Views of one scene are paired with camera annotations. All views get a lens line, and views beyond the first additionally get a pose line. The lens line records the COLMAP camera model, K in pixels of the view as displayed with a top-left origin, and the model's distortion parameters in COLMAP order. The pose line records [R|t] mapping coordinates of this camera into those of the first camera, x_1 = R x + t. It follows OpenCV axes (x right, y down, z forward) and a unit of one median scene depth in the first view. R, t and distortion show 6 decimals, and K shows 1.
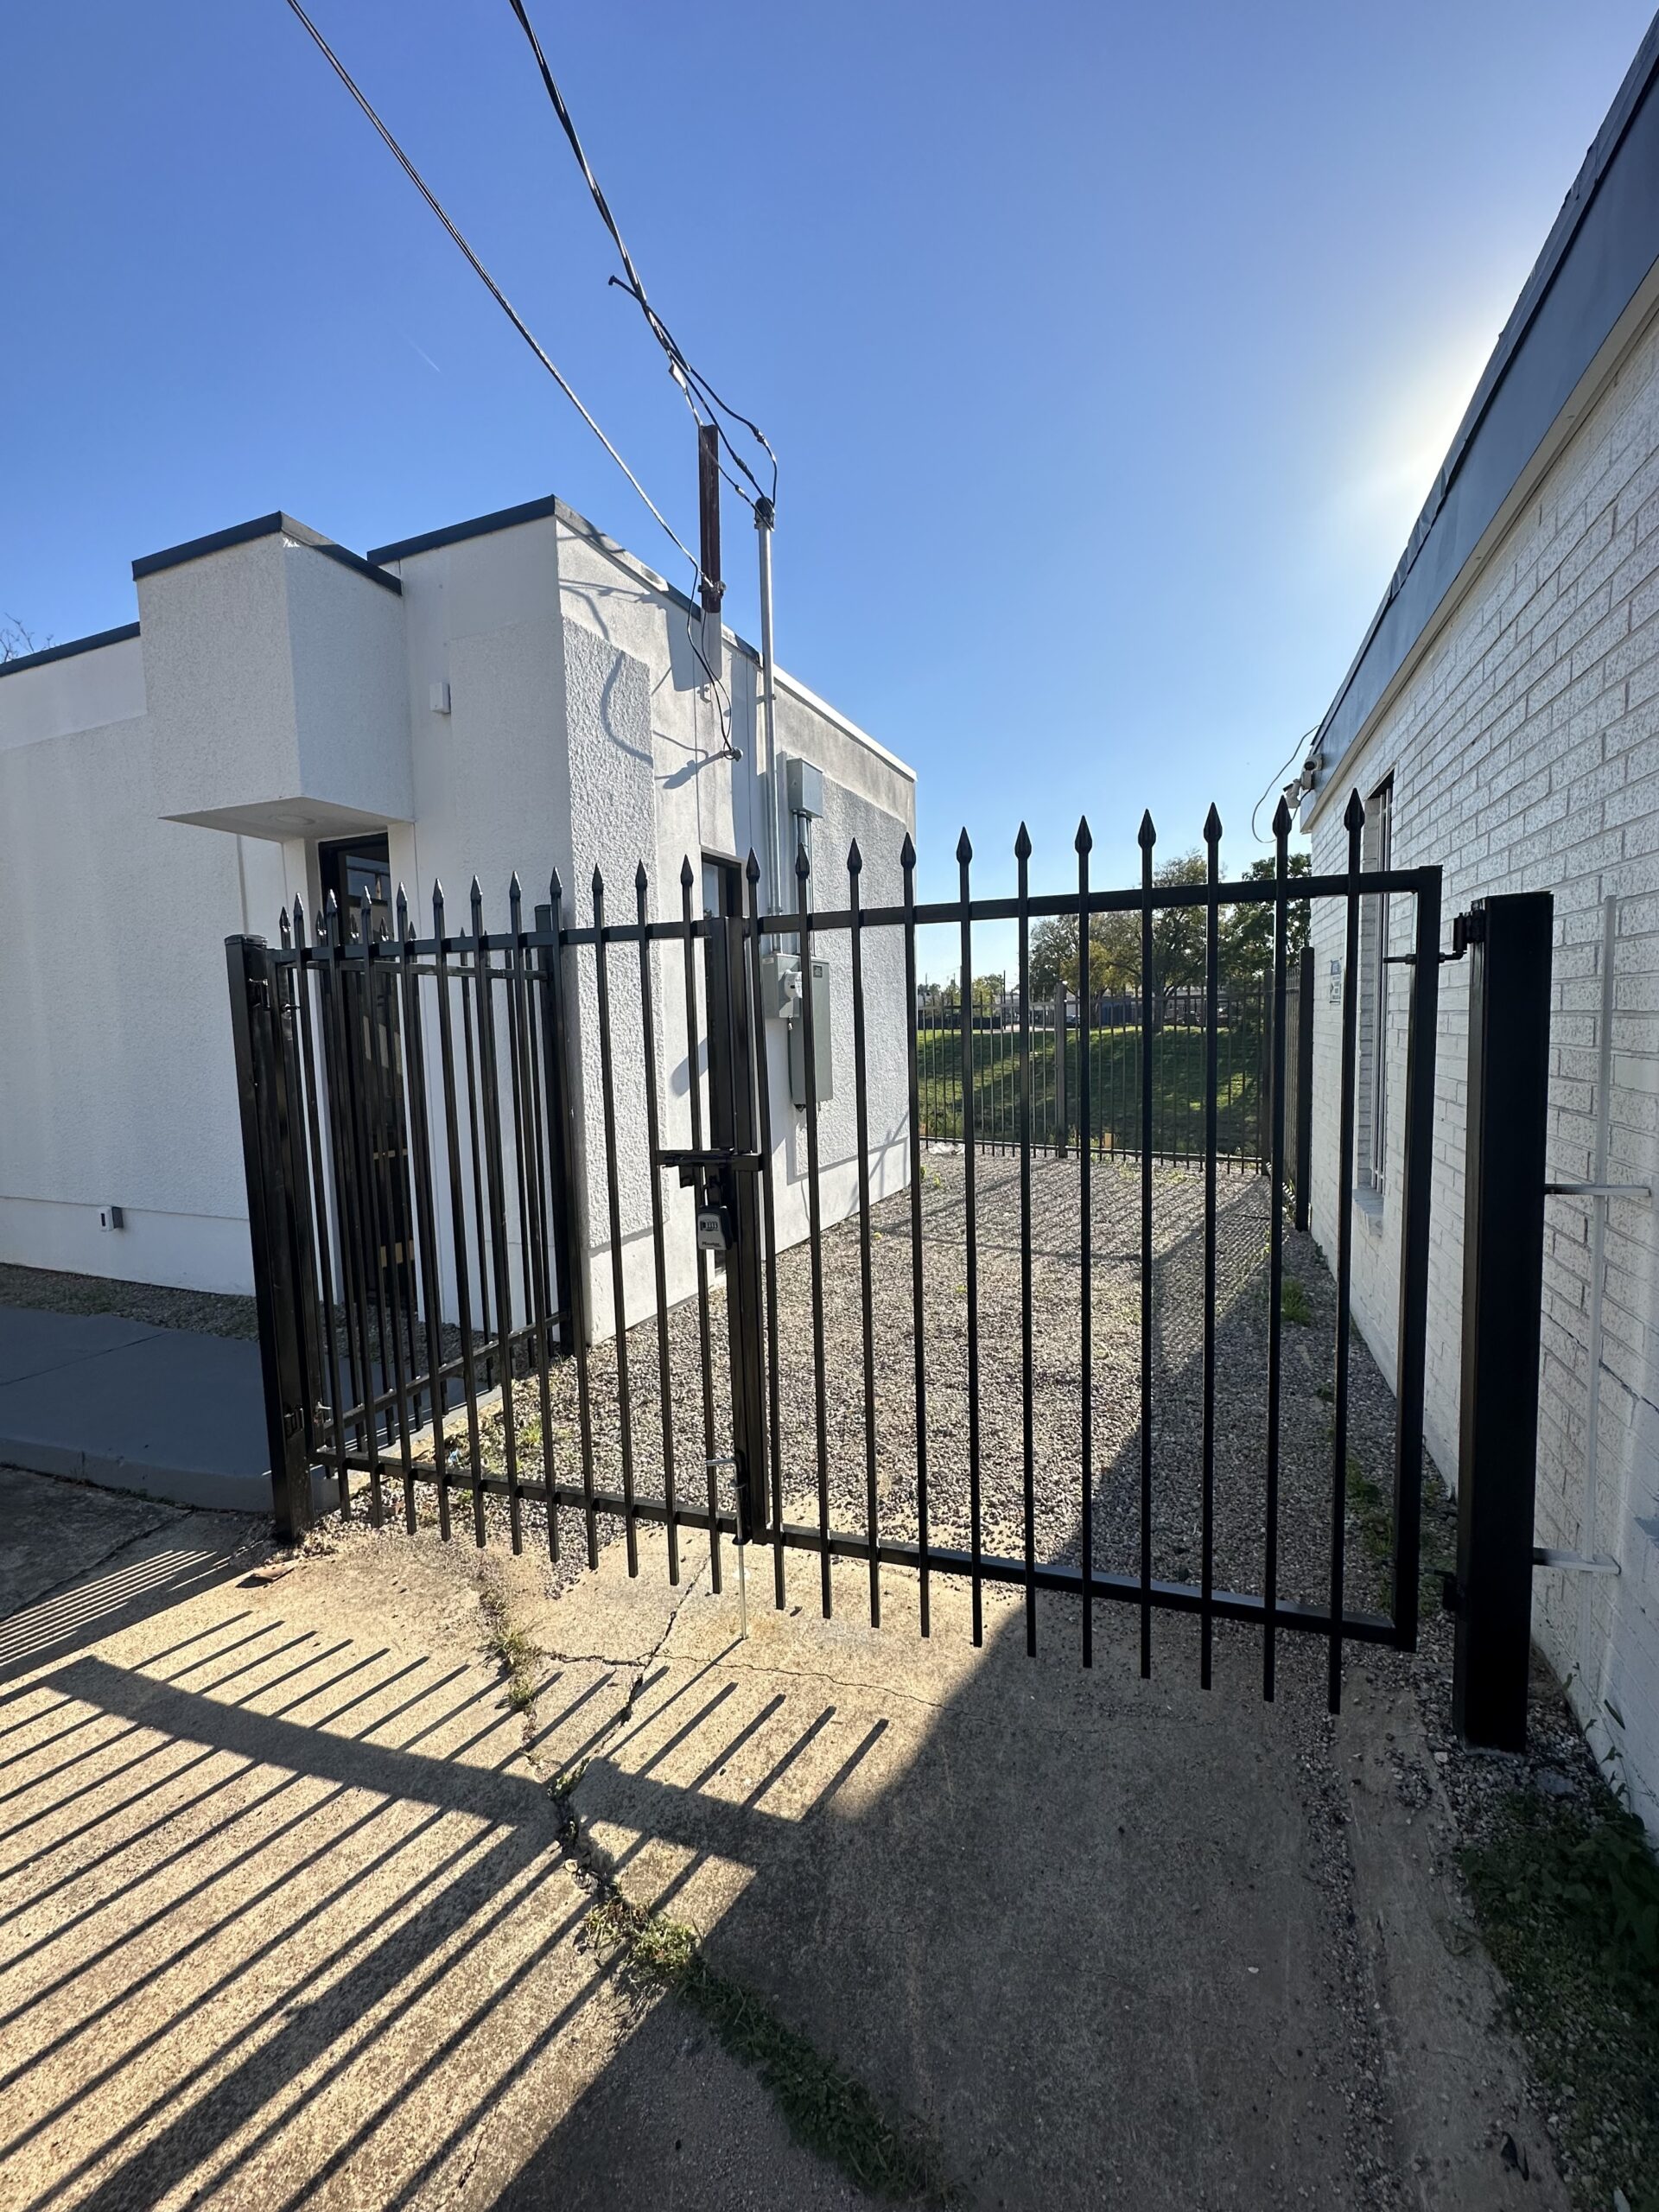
lens RADIAL K [[891.5, 0, 829.5], [0, 891.5, 1106.0], [0, 0, 1]] dist [-0.000553, -0.000021]
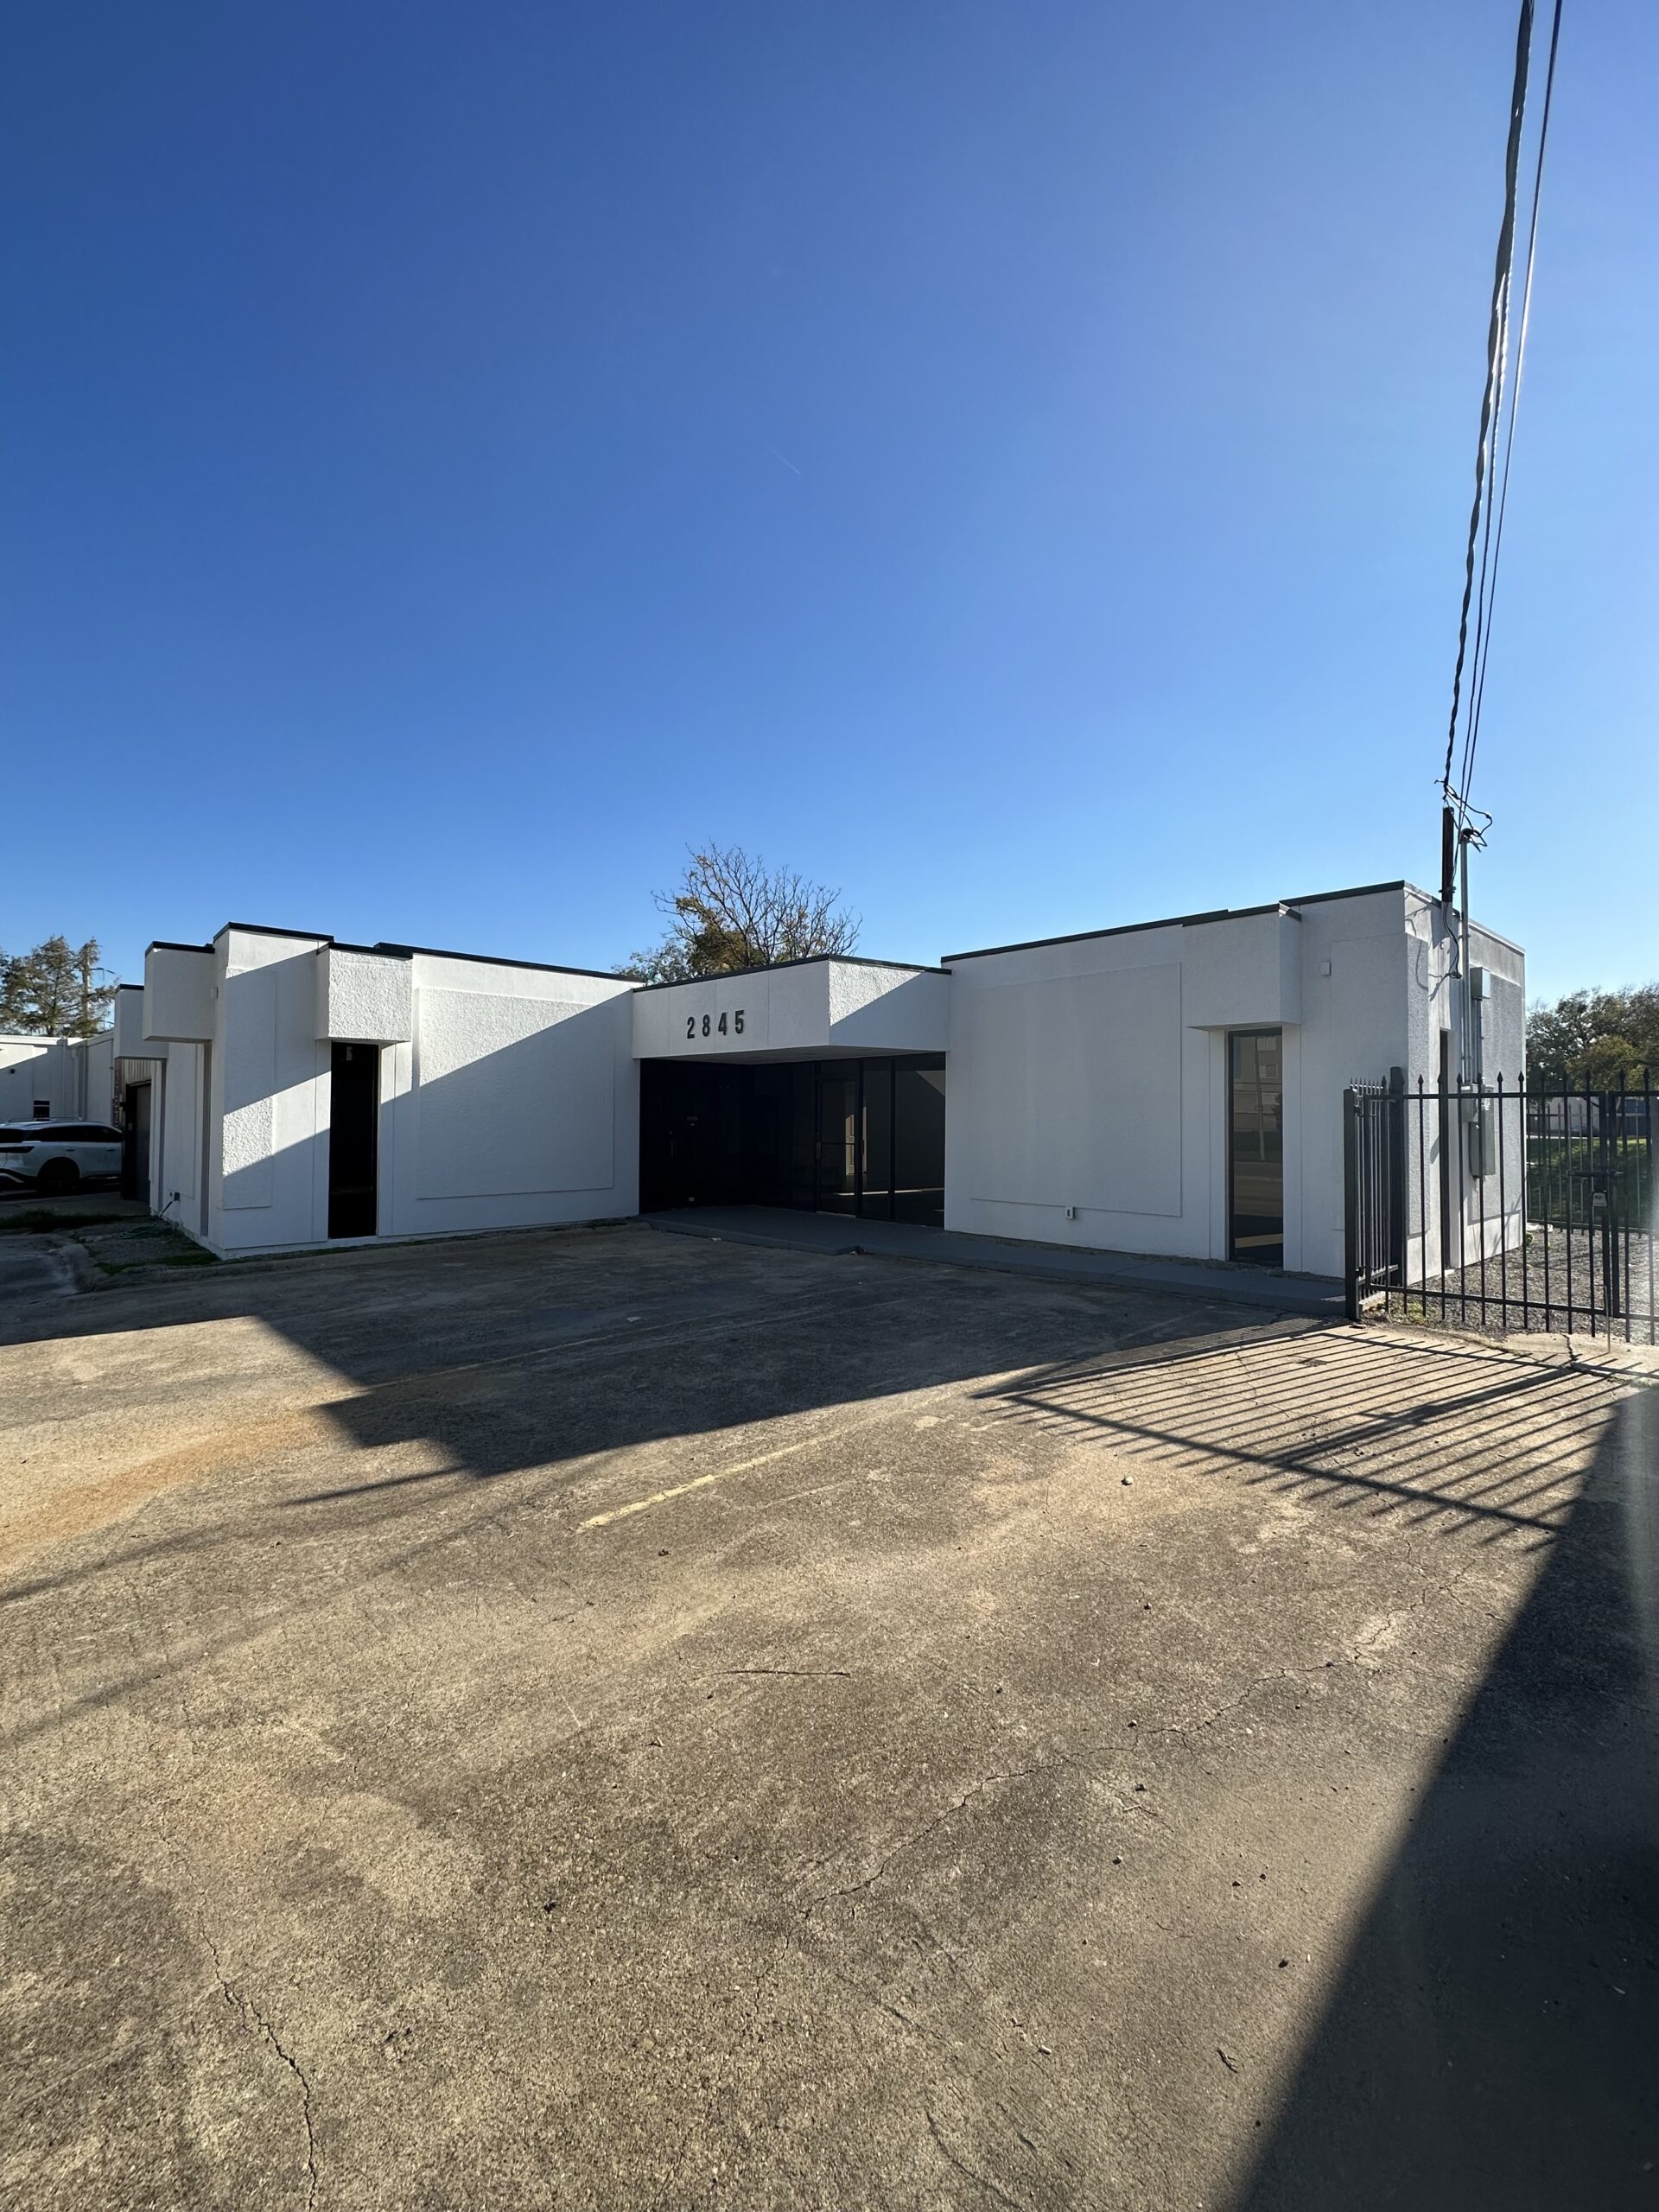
lens RADIAL K [[905.0, 0, 829.5], [0, 905.0, 1106.0], [0, 0, 1]] dist [0.000150, 0.000030]
pose [[0.913815, 0.021280, -0.405573, -0.487775], [-0.063469, 0.993839, -0.090860, 0.105875], [0.401141, 0.108771, 0.909535, -1.069851]]
